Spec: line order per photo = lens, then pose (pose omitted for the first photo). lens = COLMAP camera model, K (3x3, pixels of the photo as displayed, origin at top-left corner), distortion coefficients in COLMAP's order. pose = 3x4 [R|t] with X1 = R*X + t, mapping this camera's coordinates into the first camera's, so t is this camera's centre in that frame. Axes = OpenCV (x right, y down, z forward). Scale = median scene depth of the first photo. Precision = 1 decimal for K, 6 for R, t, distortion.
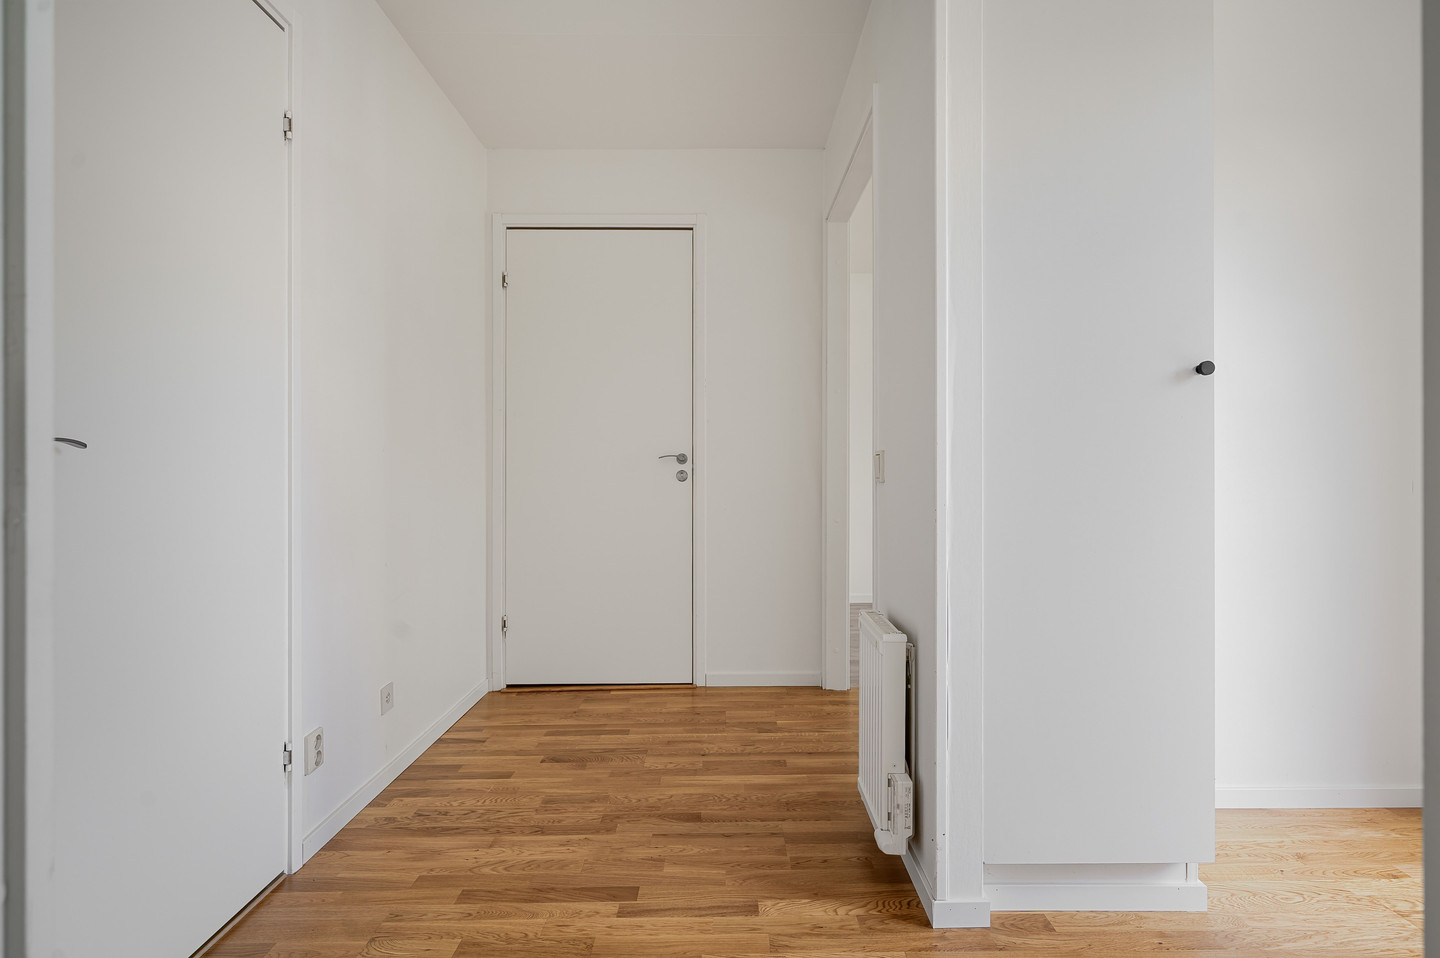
lens RADIAL K [[822.6, 0, 731.6], [0, 822.6, 473.1], [0, 0, 1]] dist [-0.002021, -0.001148]
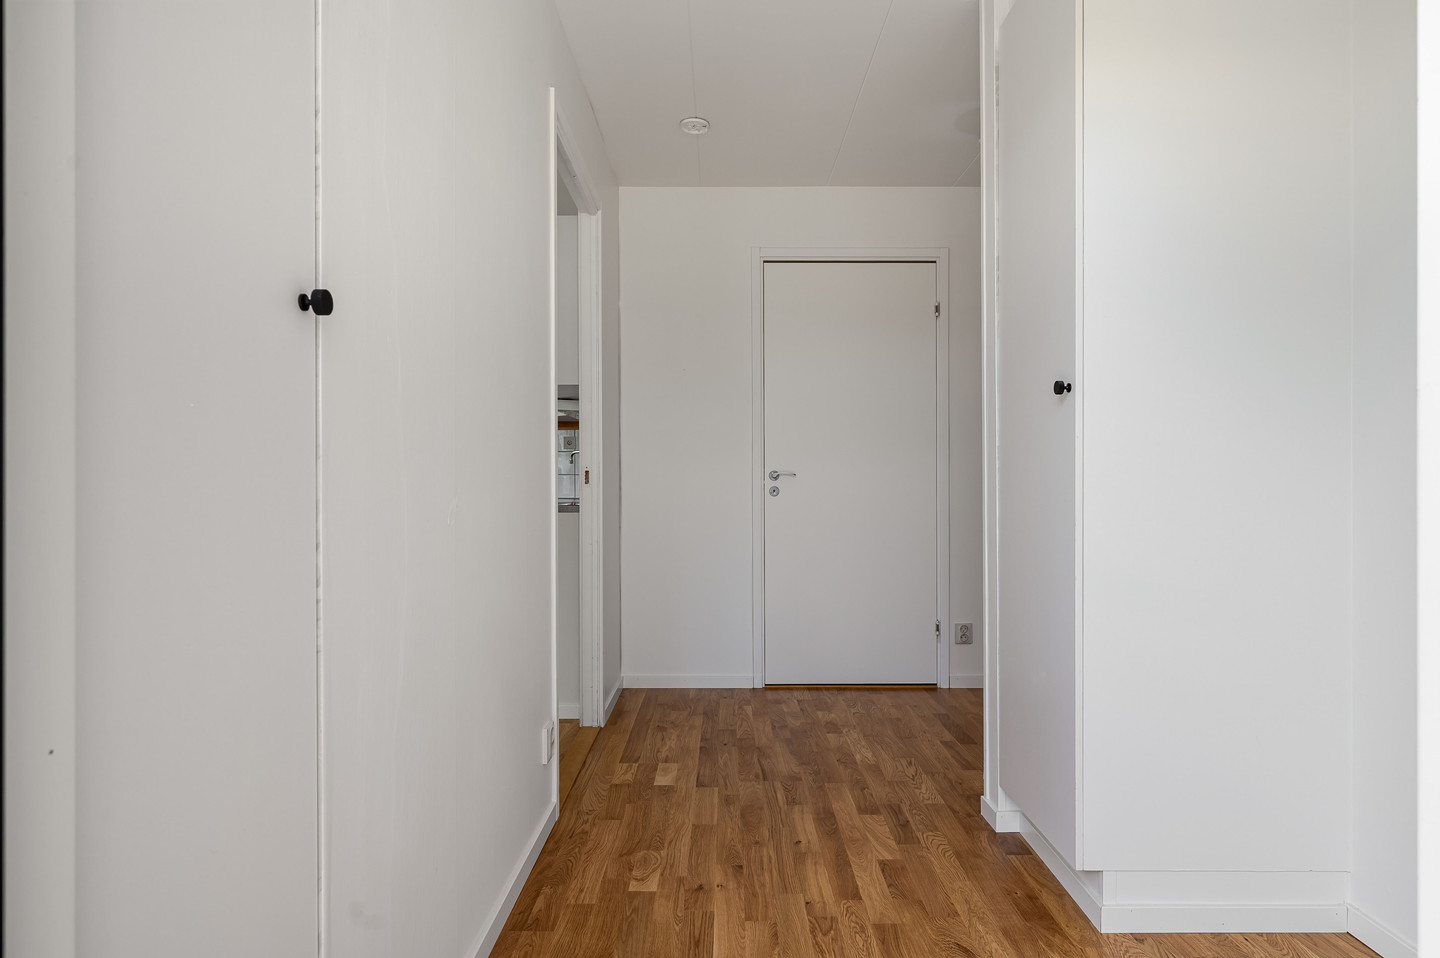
lens RADIAL K [[799.0, 0, 721.0], [0, 799.0, 483.4], [0, 0, 1]] dist [-0.001589, -0.001232]
pose [[-0.012826, 0.005169, -0.999904, 1.568375], [-0.000645, 0.999986, 0.005178, -0.012772], [0.999918, 0.000711, -0.012822, 0.565457]]
